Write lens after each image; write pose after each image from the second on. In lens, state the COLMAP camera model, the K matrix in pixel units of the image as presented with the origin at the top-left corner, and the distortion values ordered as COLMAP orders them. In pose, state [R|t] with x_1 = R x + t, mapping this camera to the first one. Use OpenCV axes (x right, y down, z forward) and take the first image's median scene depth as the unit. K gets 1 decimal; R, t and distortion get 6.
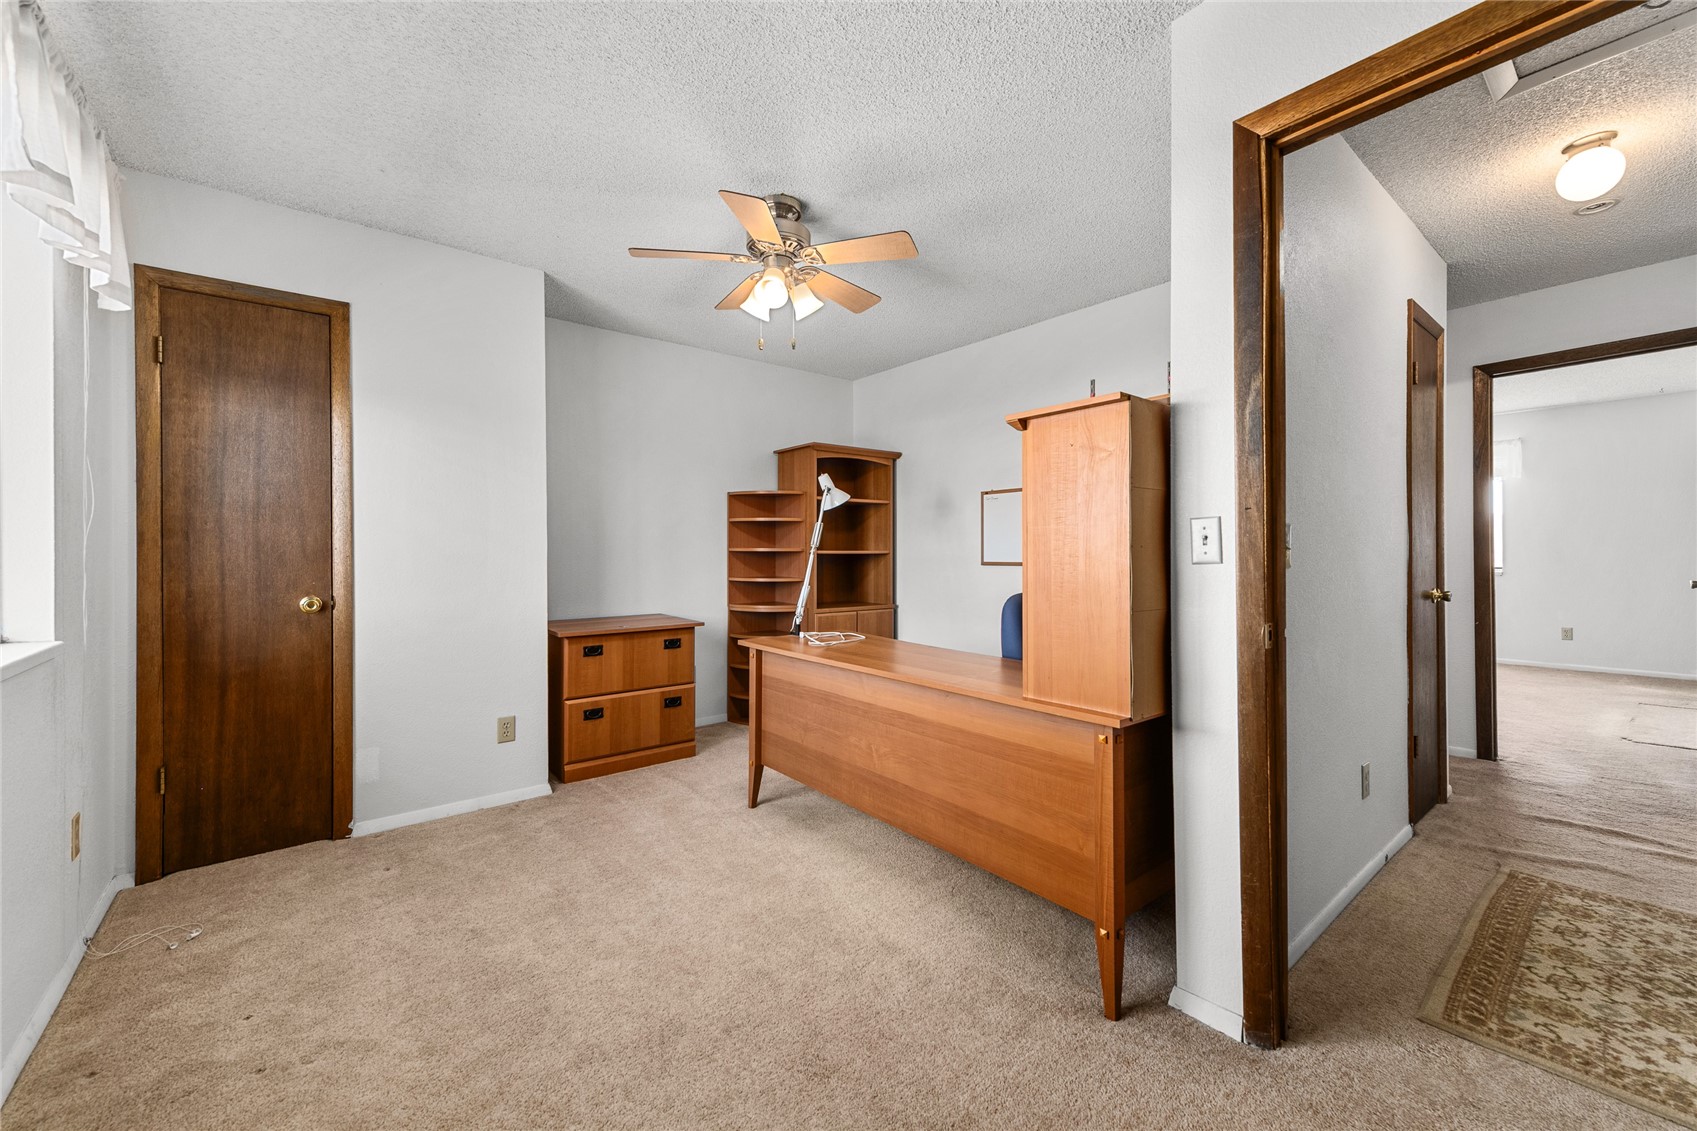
lens RADIAL K [[670.4, 0, 851.0], [0, 670.4, 548.8], [0, 0, 1]] dist [0.014352, -0.002709]
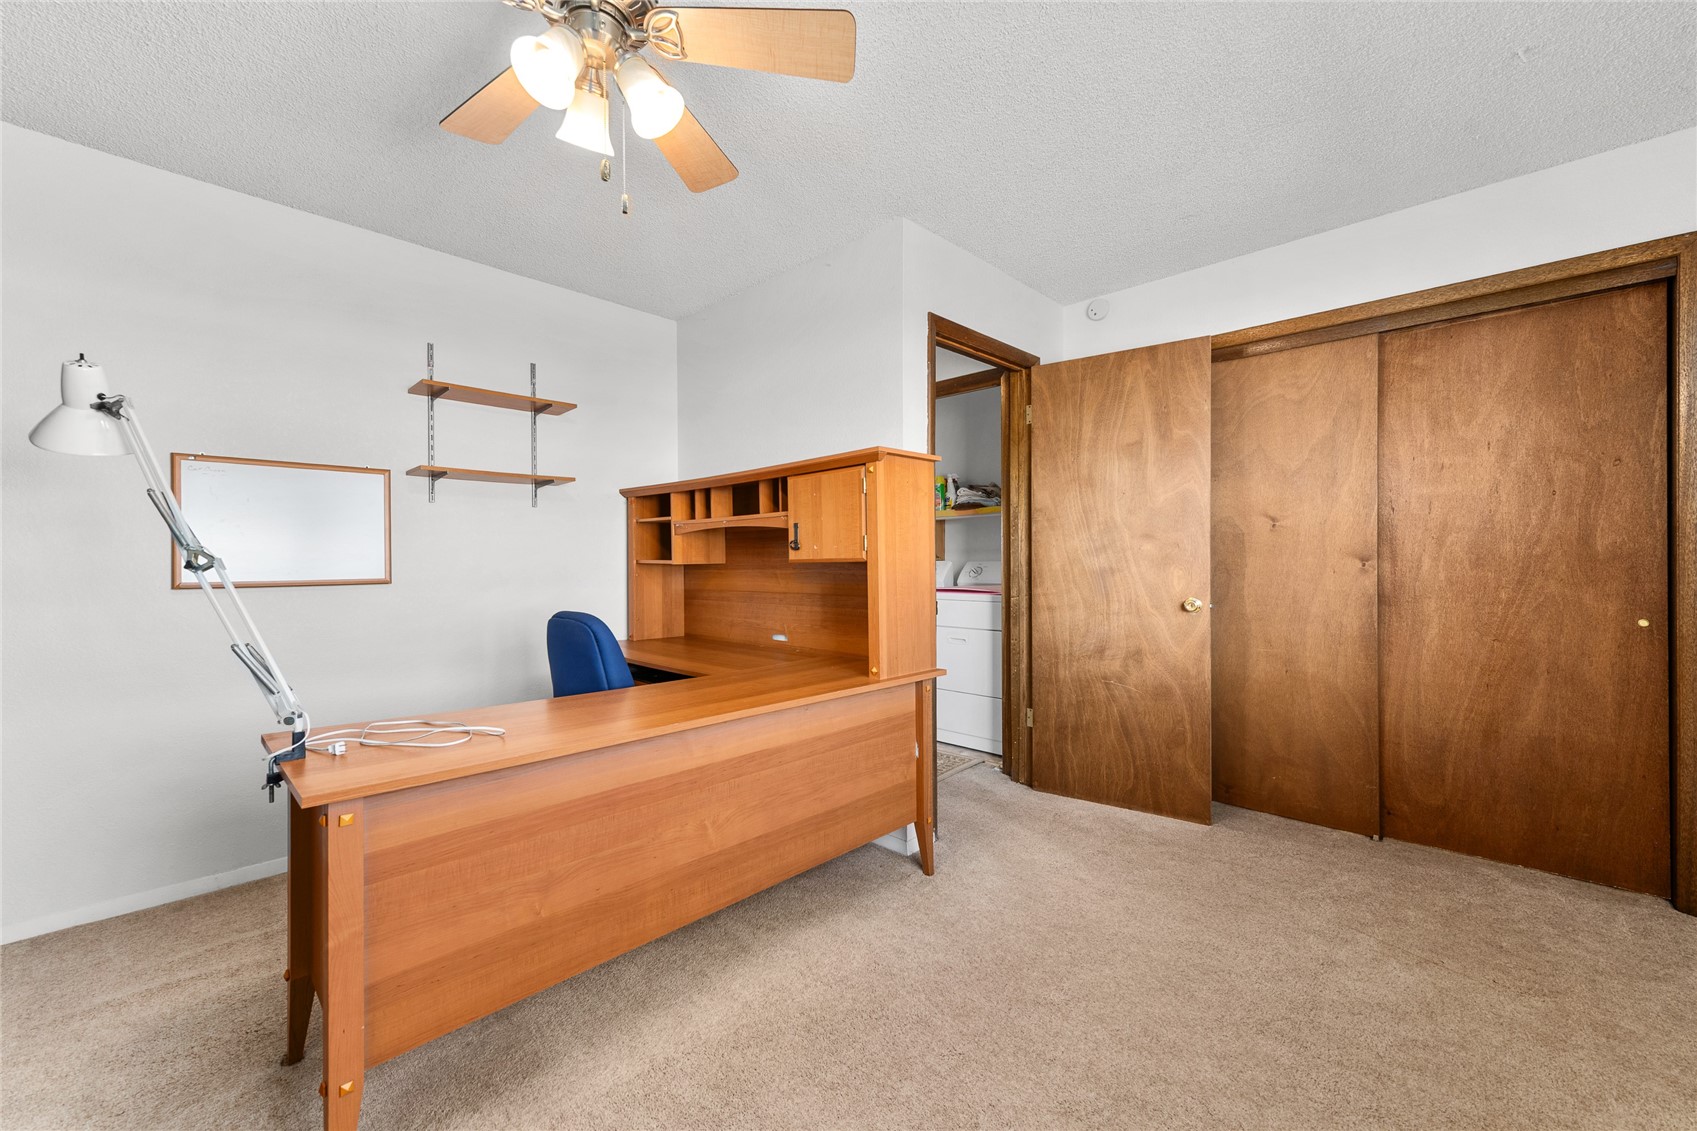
lens RADIAL K [[670.4, 0, 851.7], [0, 670.4, 568.1], [0, 0, 1]] dist [0.014352, -0.002709]
pose [[-0.128459, -0.003809, 0.991708, -0.762938], [0.001369, 0.999991, 0.004018, 0.009848], [-0.991714, 0.001874, -0.128452, 0.978209]]
